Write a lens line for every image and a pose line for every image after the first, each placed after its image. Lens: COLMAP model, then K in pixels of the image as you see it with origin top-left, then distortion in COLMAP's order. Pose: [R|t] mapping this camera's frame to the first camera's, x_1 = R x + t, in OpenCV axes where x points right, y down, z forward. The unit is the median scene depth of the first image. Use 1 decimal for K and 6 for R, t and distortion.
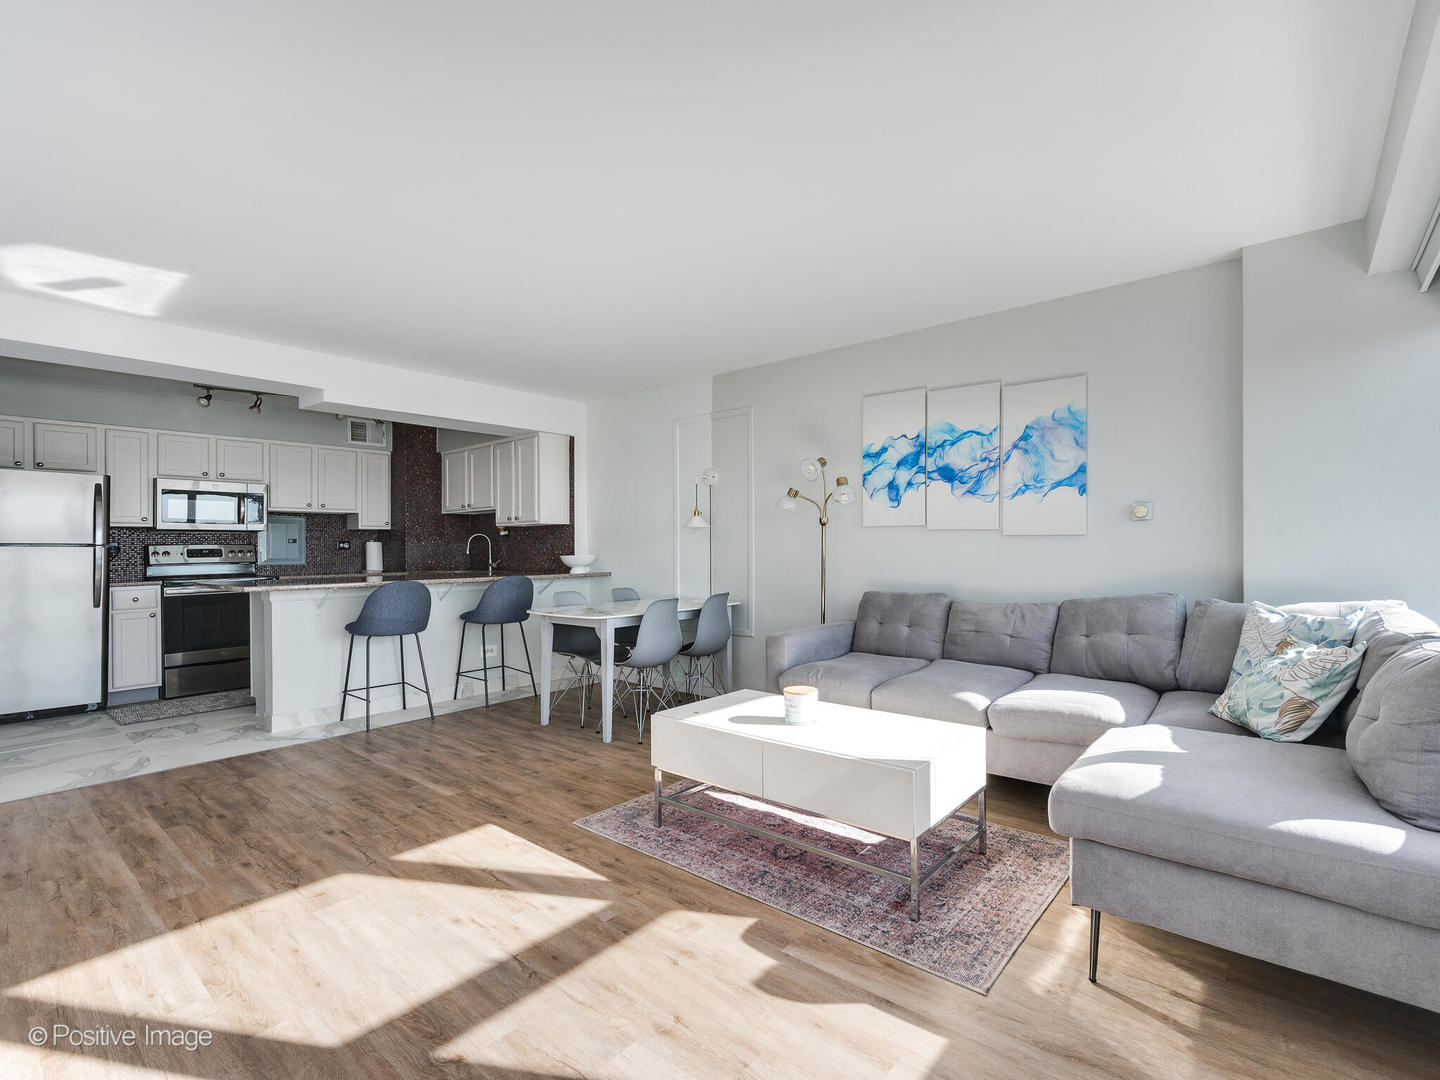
lens RADIAL K [[686.6, 0, 729.7], [0, 686.6, 536.4], [0, 0, 1]] dist [-0.005001, -0.000805]
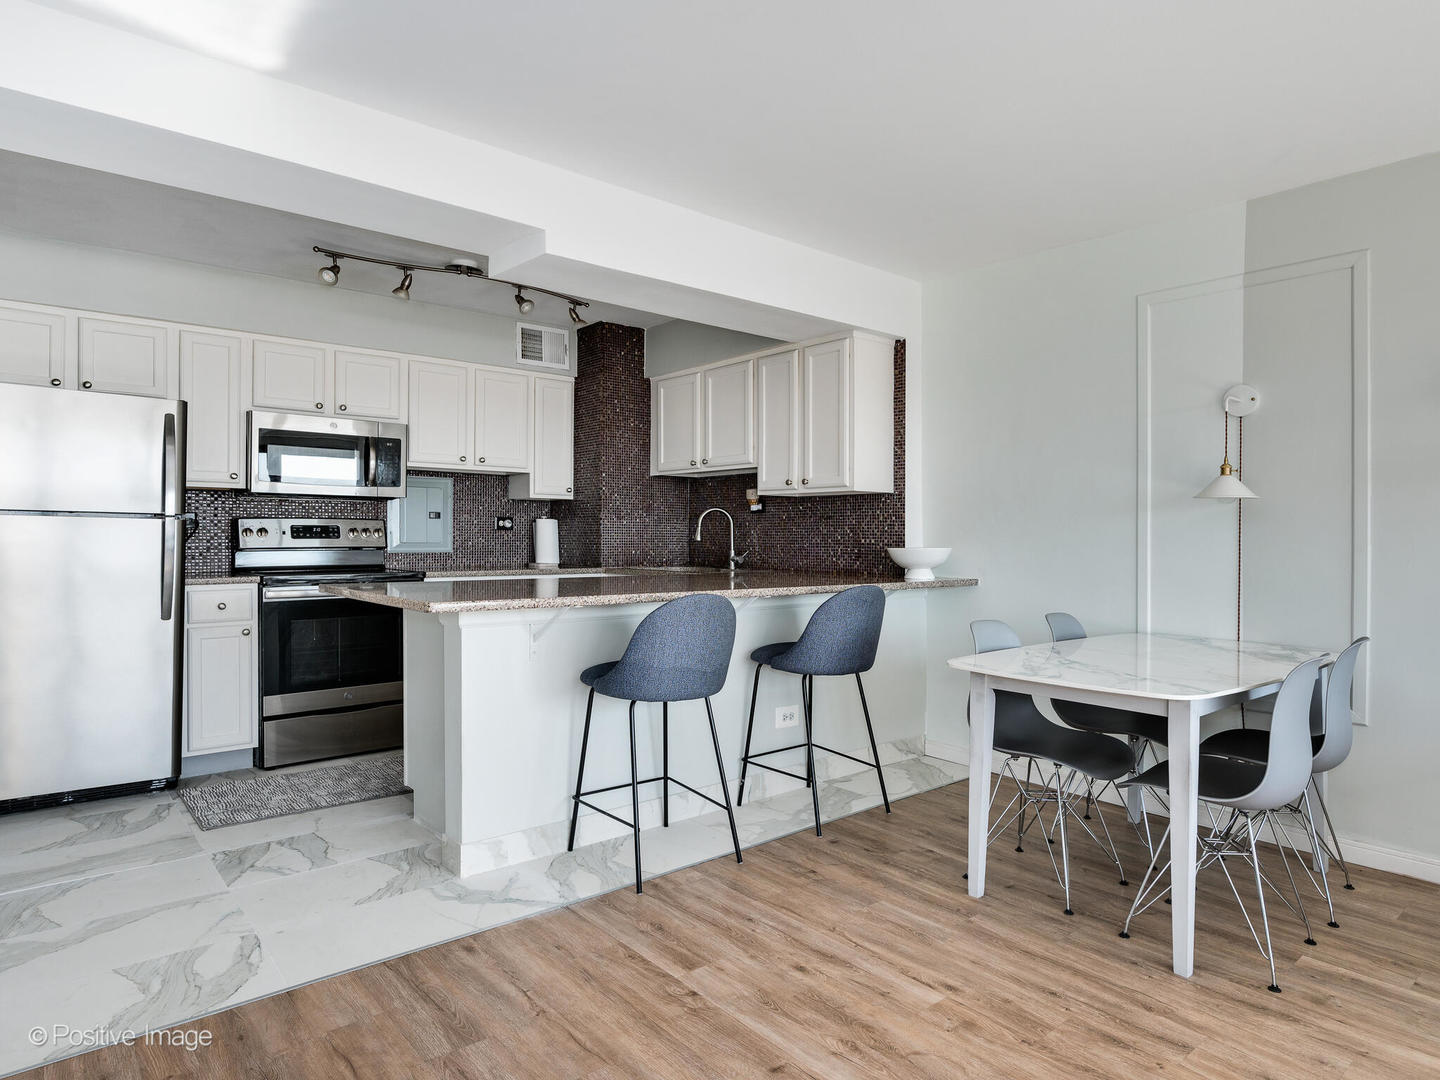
lens RADIAL K [[857.4, 0, 729.2], [0, 857.4, 530.5], [0, 0, 1]] dist [-0.015223, 0.003923]
pose [[0.987069, 0.017712, -0.159317, -0.320238], [-0.015775, 0.999786, 0.013412, 0.007775], [0.159521, -0.010725, 0.987136, 0.340531]]
